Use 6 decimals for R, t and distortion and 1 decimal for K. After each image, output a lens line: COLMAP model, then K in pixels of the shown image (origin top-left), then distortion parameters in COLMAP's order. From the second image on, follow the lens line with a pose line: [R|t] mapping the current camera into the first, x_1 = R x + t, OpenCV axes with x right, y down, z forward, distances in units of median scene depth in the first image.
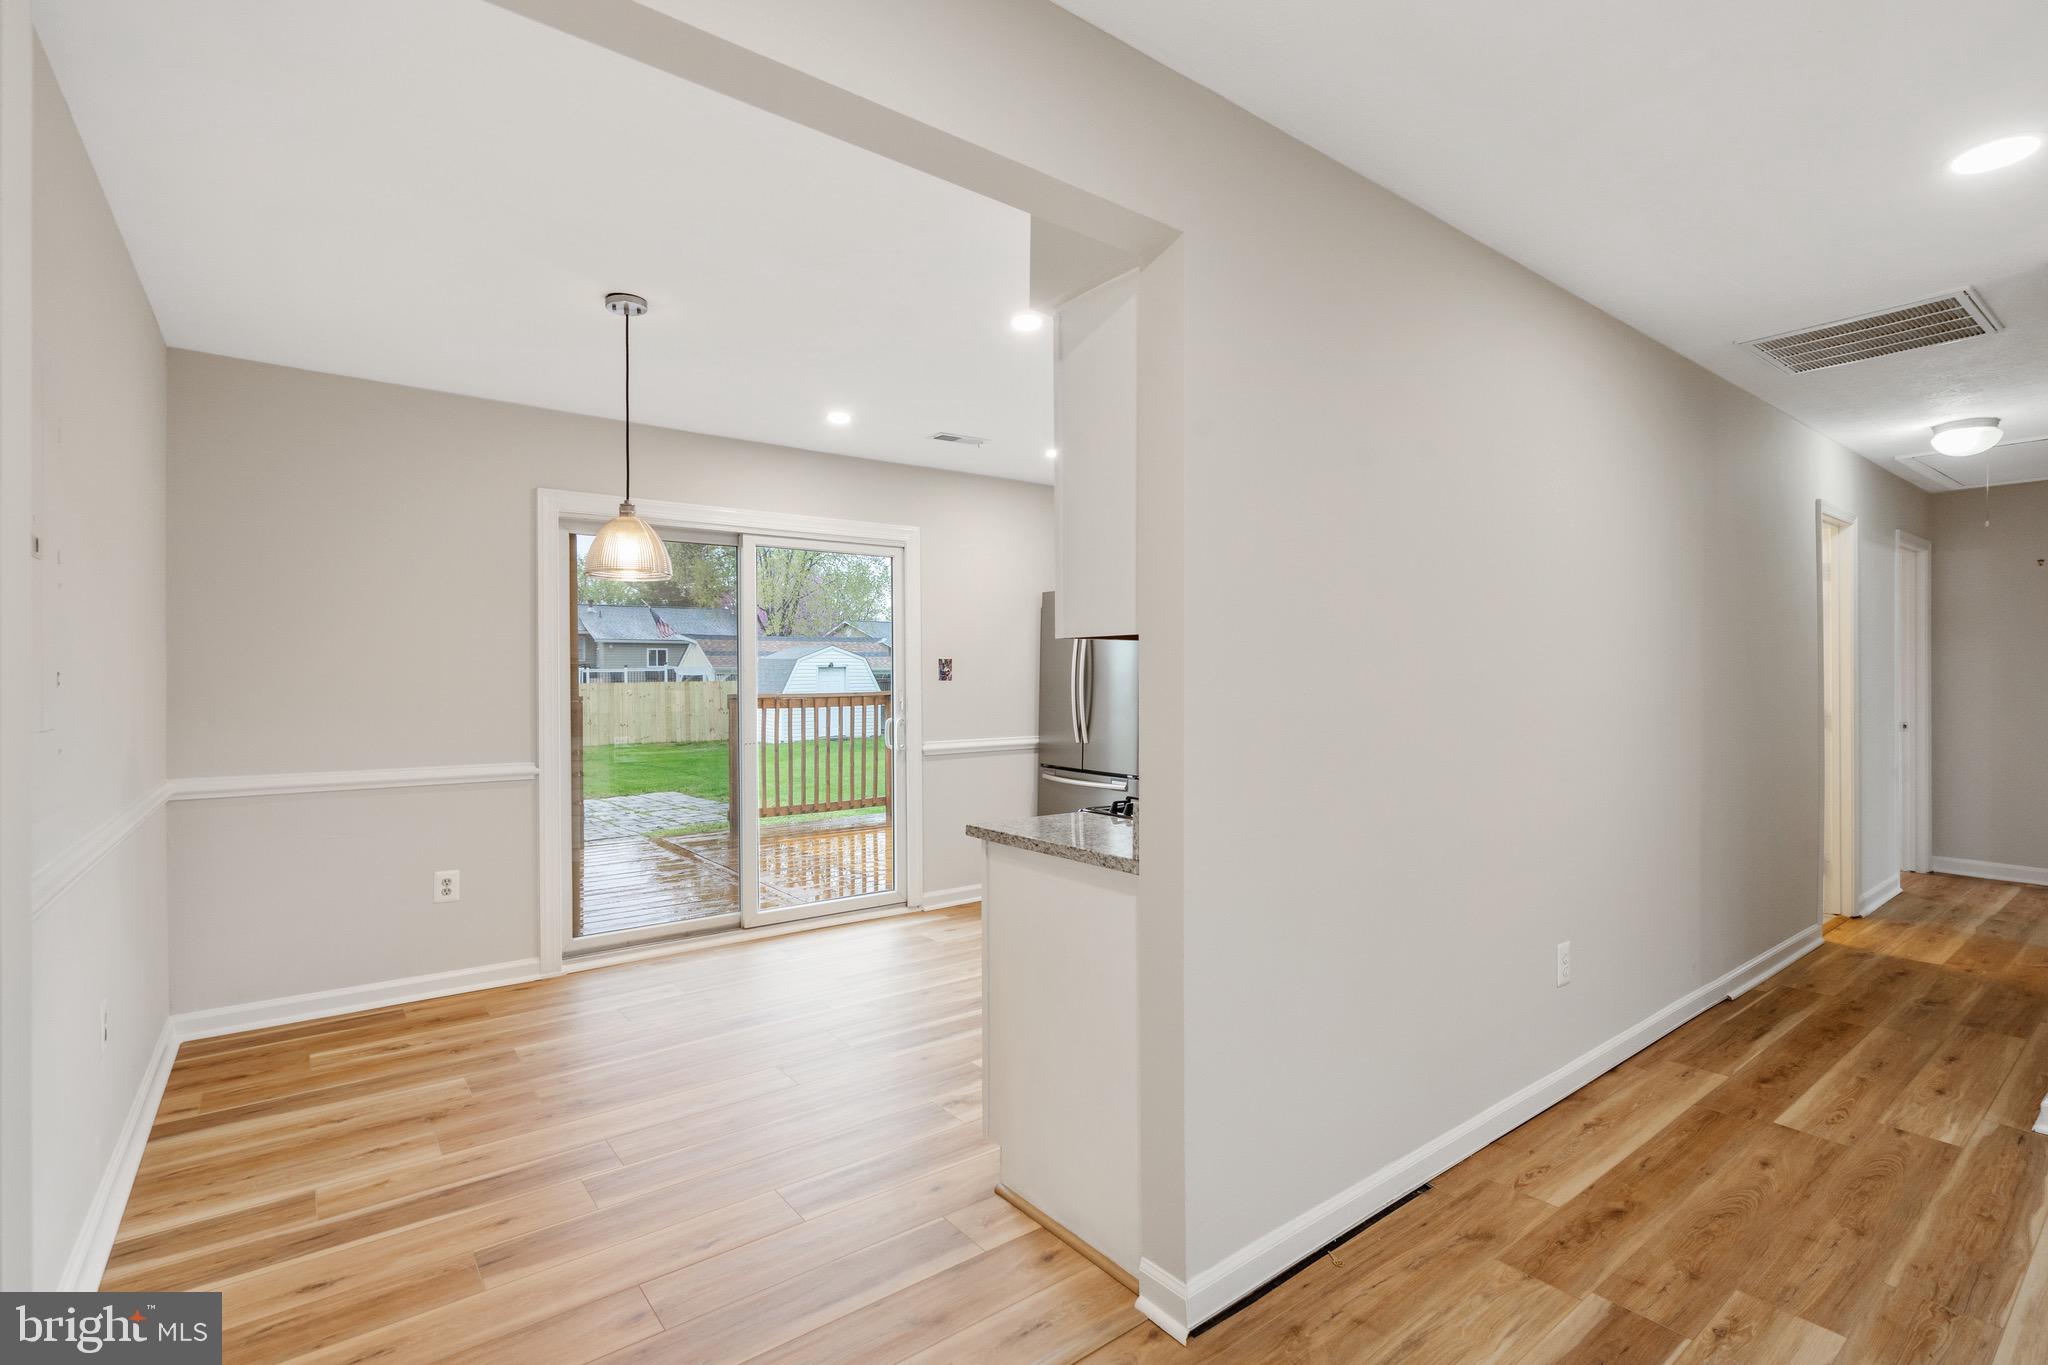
lens RADIAL K [[946.1, 0, 1019.5], [0, 946.1, 684.1], [0, 0, 1]] dist [0.001182, -0.000022]
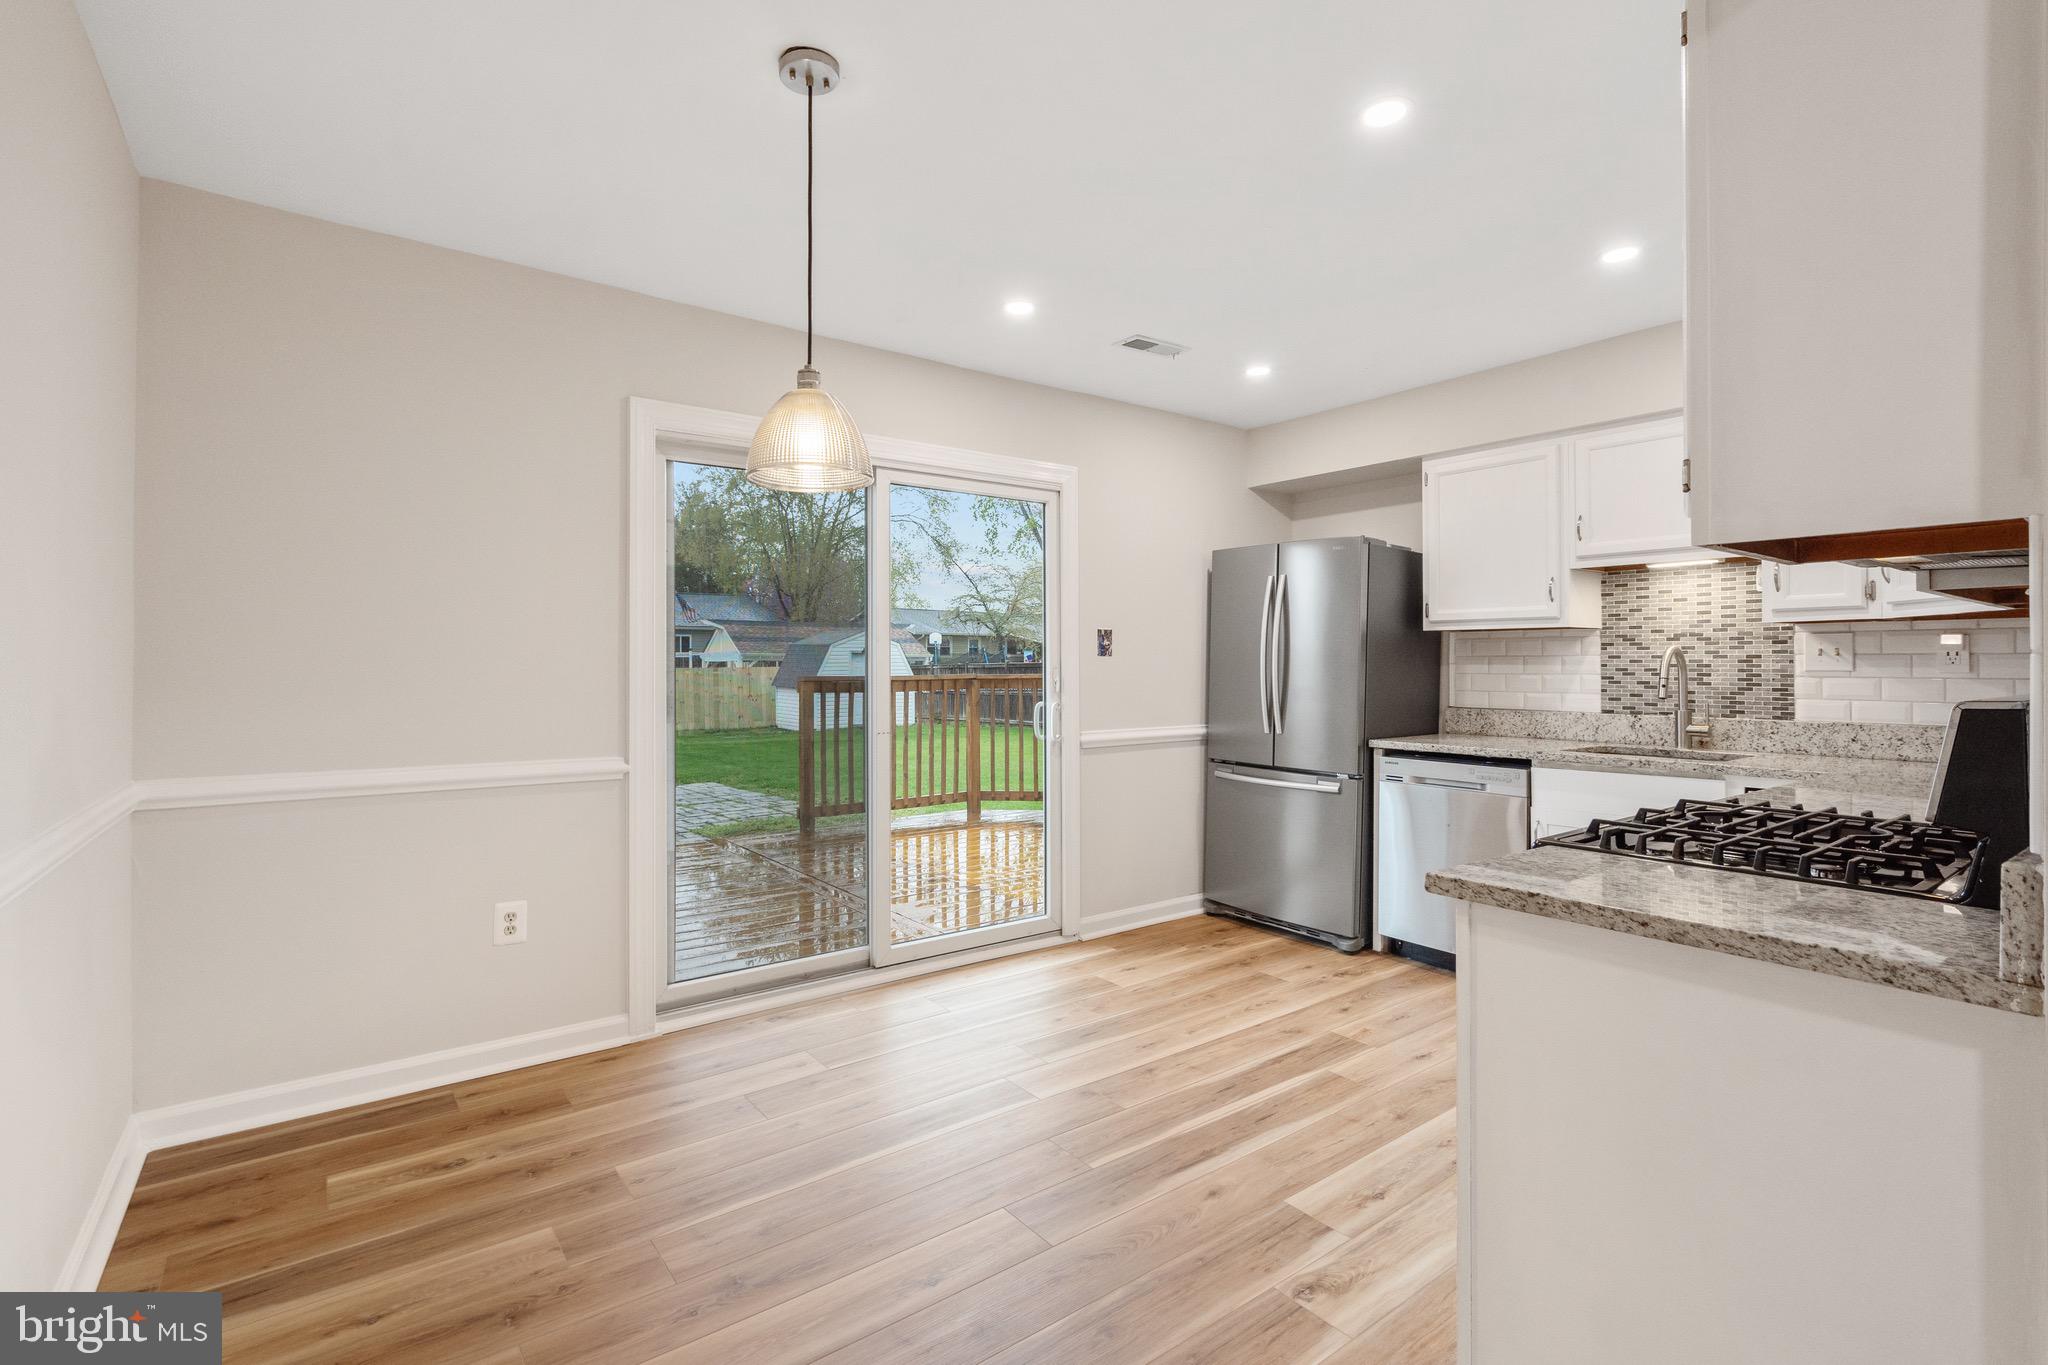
lens RADIAL K [[936.4, 0, 1015.8], [0, 936.4, 664.6], [0, 0, 1]] dist [-0.001197, 0.000410]
pose [[0.999903, 0.002978, -0.013584, -0.225254], [-0.003103, 0.999953, -0.009232, 0.017484], [0.013556, 0.009273, 0.999865, 0.302467]]
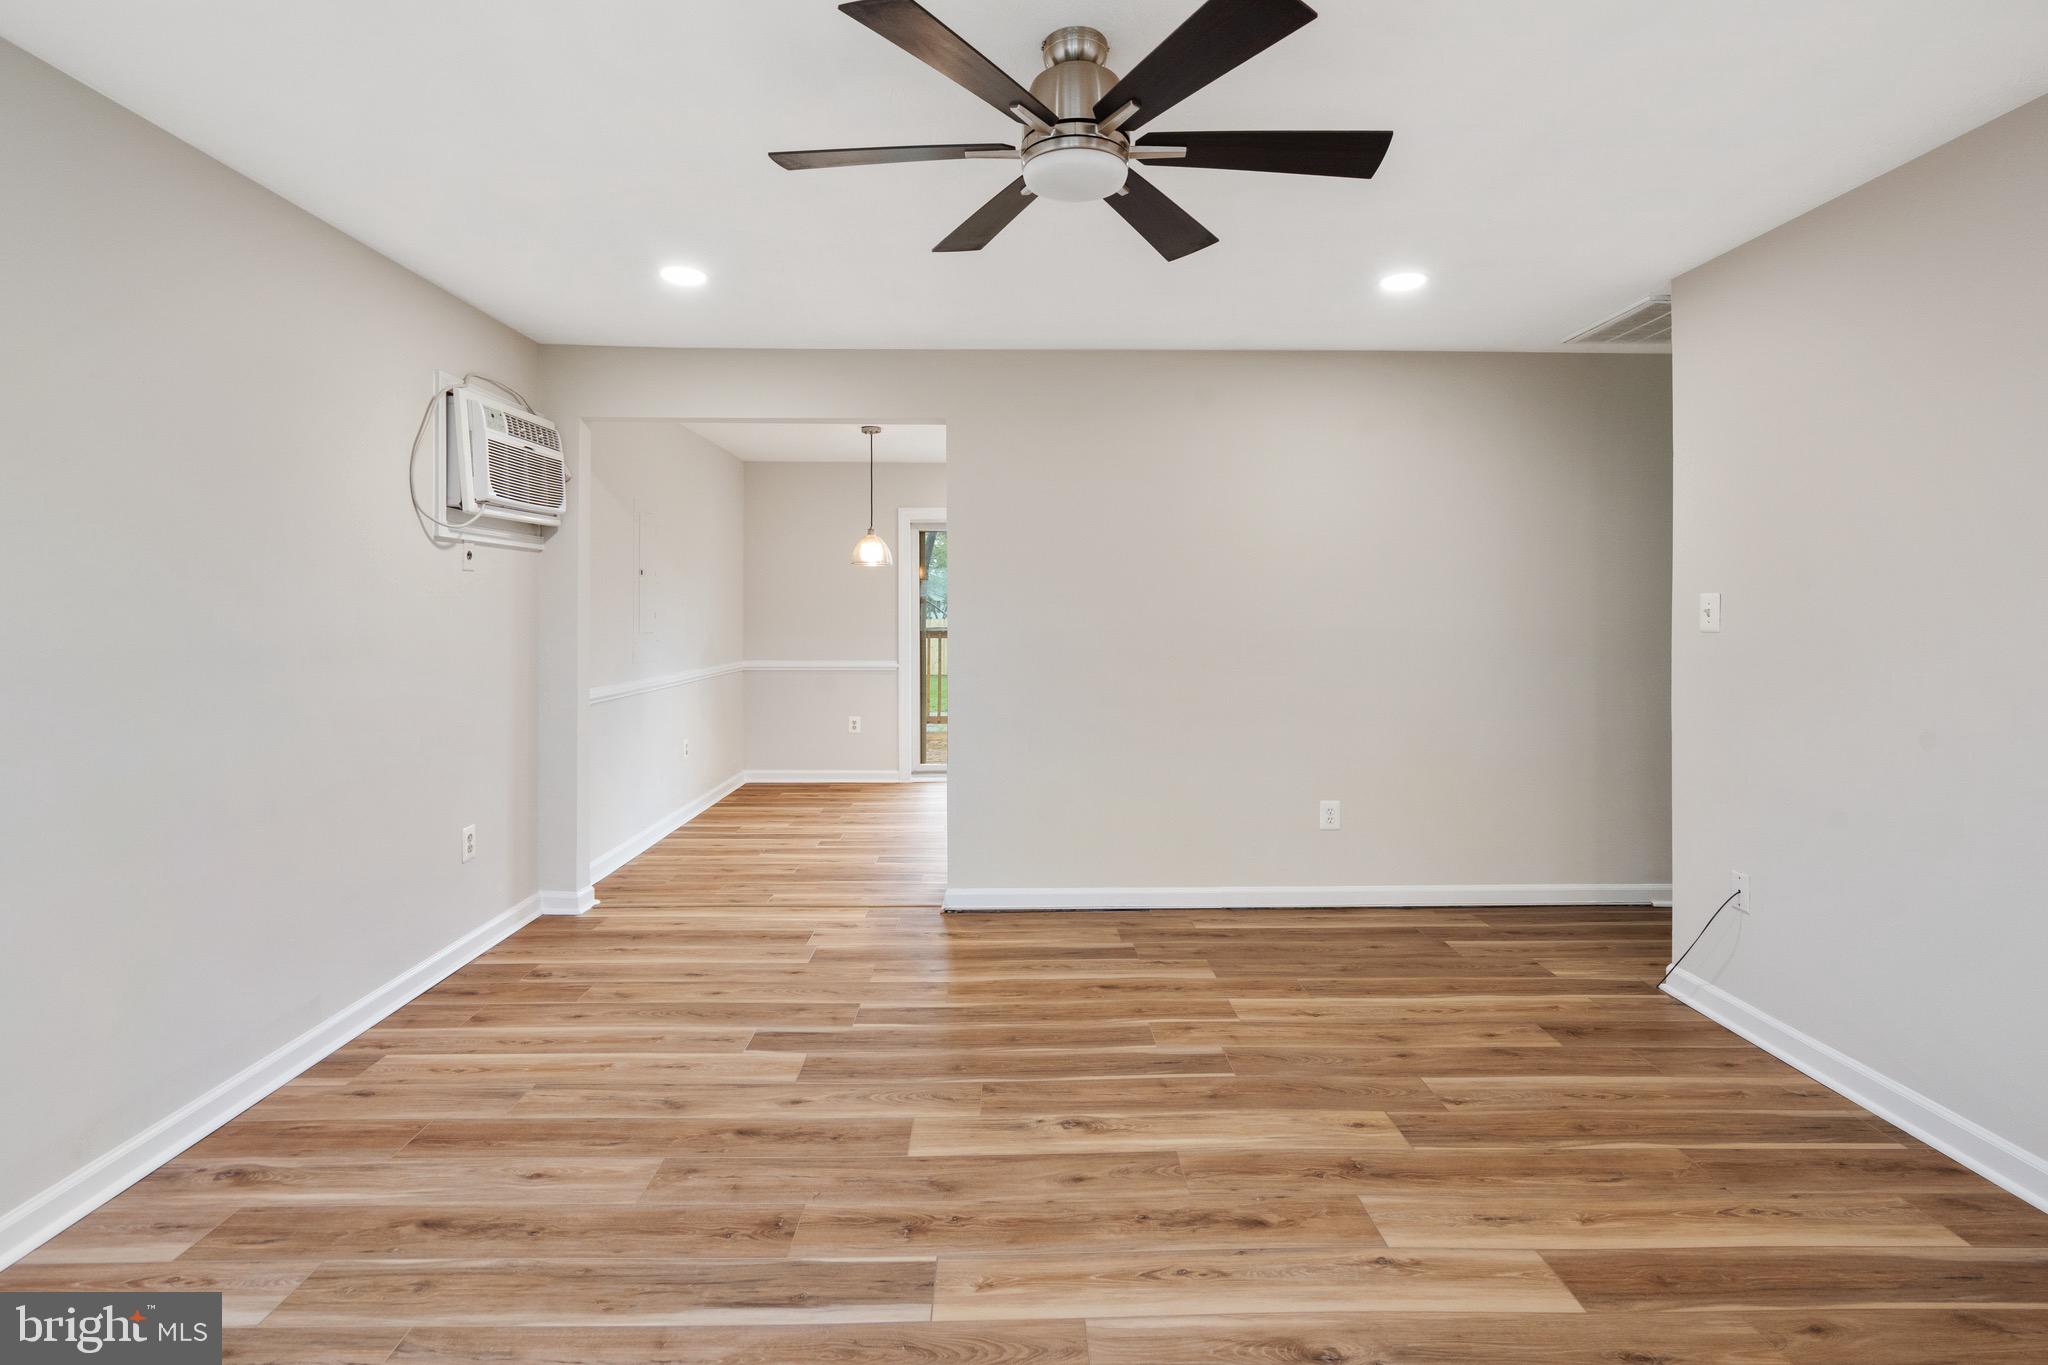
lens RADIAL K [[968.4, 0, 1024.5], [0, 968.4, 611.7], [0, 0, 1]] dist [-0.000968, 0.001687]
pose [[0.807343, 0.002101, -0.590079, 0.919328], [-0.004921, 0.999983, -0.003173, -0.007726], [0.590062, 0.005466, 0.807339, -0.405967]]
